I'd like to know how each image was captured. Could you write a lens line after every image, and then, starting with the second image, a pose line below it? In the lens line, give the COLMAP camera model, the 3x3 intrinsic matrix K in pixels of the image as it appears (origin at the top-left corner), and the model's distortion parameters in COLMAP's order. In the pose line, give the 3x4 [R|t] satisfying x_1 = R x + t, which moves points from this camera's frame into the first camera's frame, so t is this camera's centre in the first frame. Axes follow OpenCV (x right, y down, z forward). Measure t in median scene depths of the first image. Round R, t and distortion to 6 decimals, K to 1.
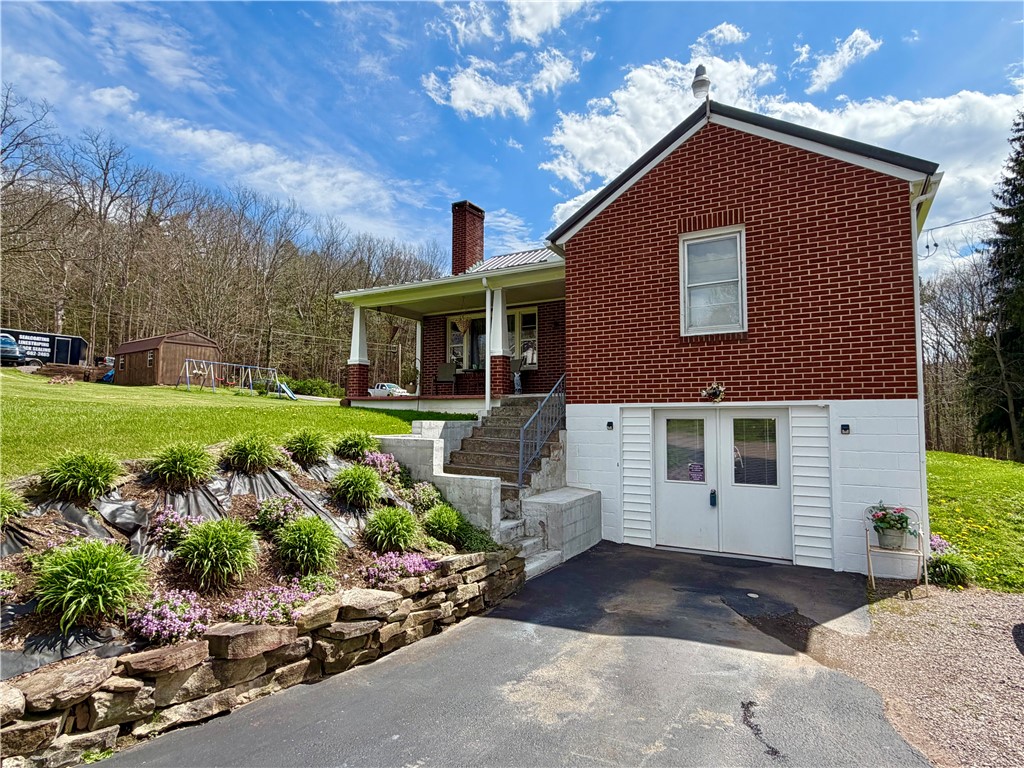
lens RADIAL K [[552.0, 0, 512.0], [0, 552.0, 384.0], [0, 0, 1]] dist [-0.005367, -0.000630]
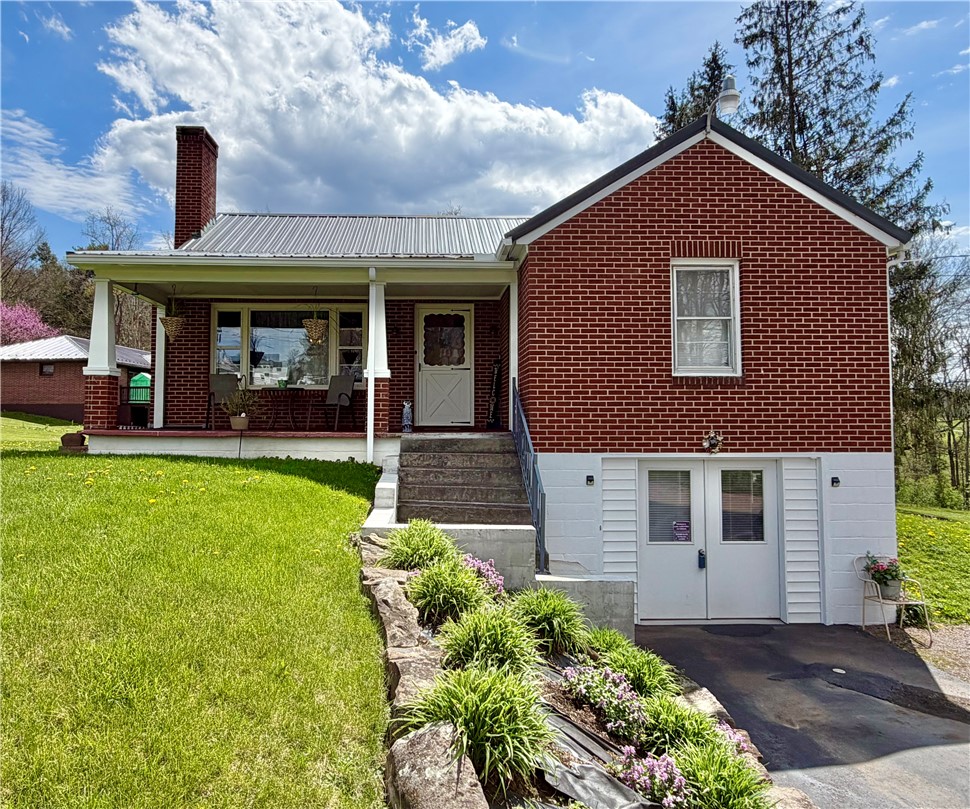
lens RADIAL K [[683.9, 0, 431.4], [0, 683.9, 379.8], [0, 0, 1]] dist [-0.004536, -0.001781]
pose [[0.852639, 0.029908, 0.521643, -0.587956], [-0.033716, 0.999429, -0.002192, -0.066333], [-0.521411, -0.015719, 0.853161, 0.282644]]
